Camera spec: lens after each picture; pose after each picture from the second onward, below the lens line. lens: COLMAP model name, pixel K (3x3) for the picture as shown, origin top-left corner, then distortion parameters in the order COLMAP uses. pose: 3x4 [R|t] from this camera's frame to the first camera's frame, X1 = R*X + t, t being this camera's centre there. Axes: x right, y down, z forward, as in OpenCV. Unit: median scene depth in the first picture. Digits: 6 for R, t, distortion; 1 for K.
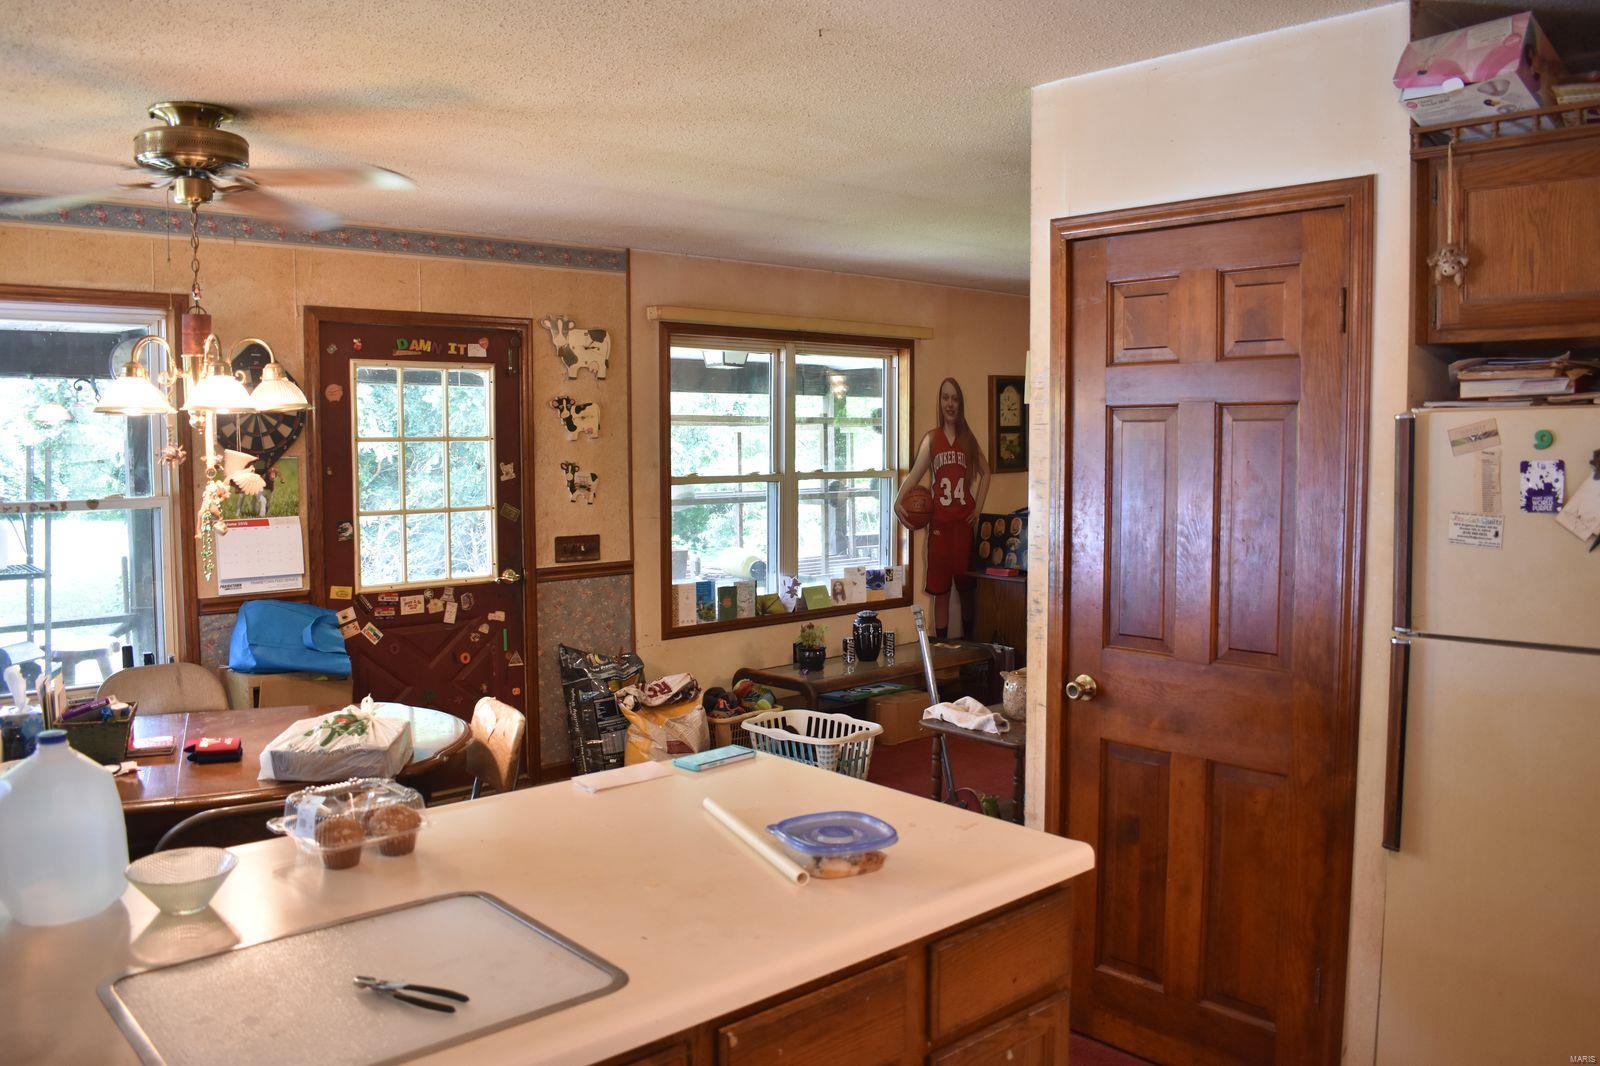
lens RADIAL K [[1250.1, 0, 803.5], [0, 1250.1, 527.2], [0, 0, 1]] dist [-0.094029, 0.005611]
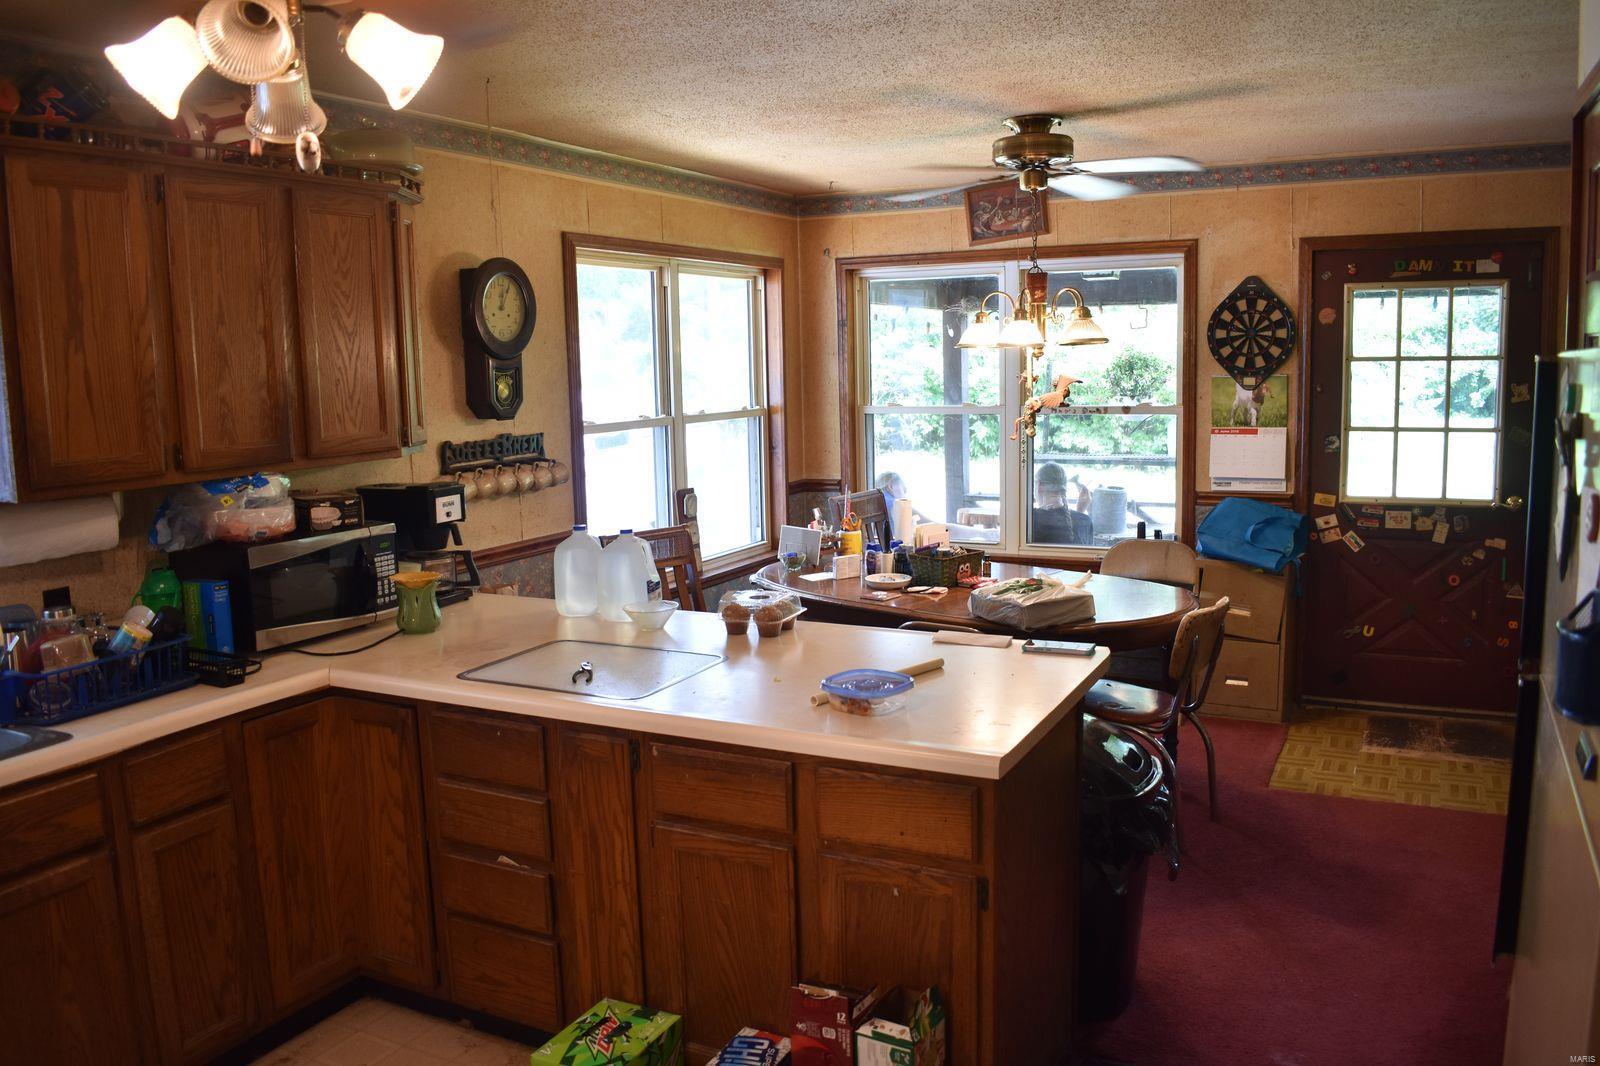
lens RADIAL K [[1238.7, 0, 801.9], [0, 1238.7, 529.1], [0, 0, 1]] dist [-0.097936, 0.010779]
pose [[0.354656, 0.124202, -0.926711, 0.425043], [-0.042298, 0.992254, 0.116799, -0.025189], [0.934040, -0.002225, 0.357162, 0.166927]]
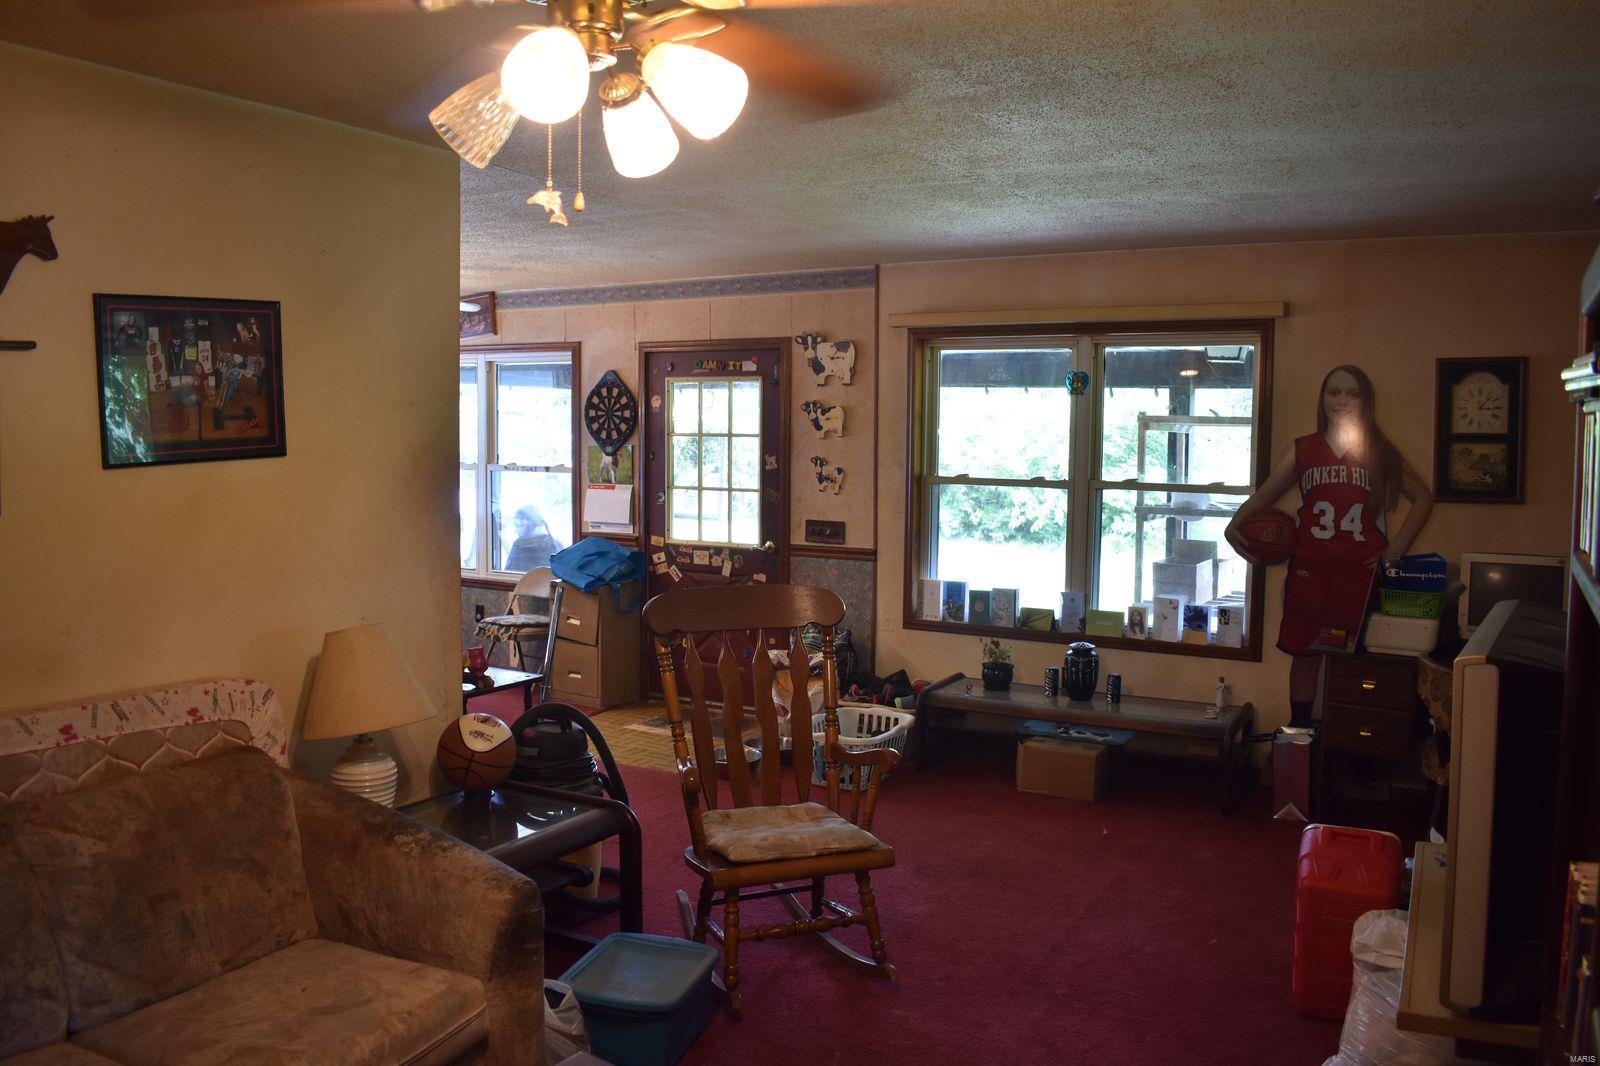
lens RADIAL K [[1238.7, 0, 801.9], [0, 1238.7, 529.1], [0, 0, 1]] dist [-0.097936, 0.010779]
pose [[0.301914, 0.085589, -0.949486, 0.952471], [-0.079451, 0.994756, 0.064406, -0.060800], [0.950019, 0.055993, 0.307131, 0.658270]]
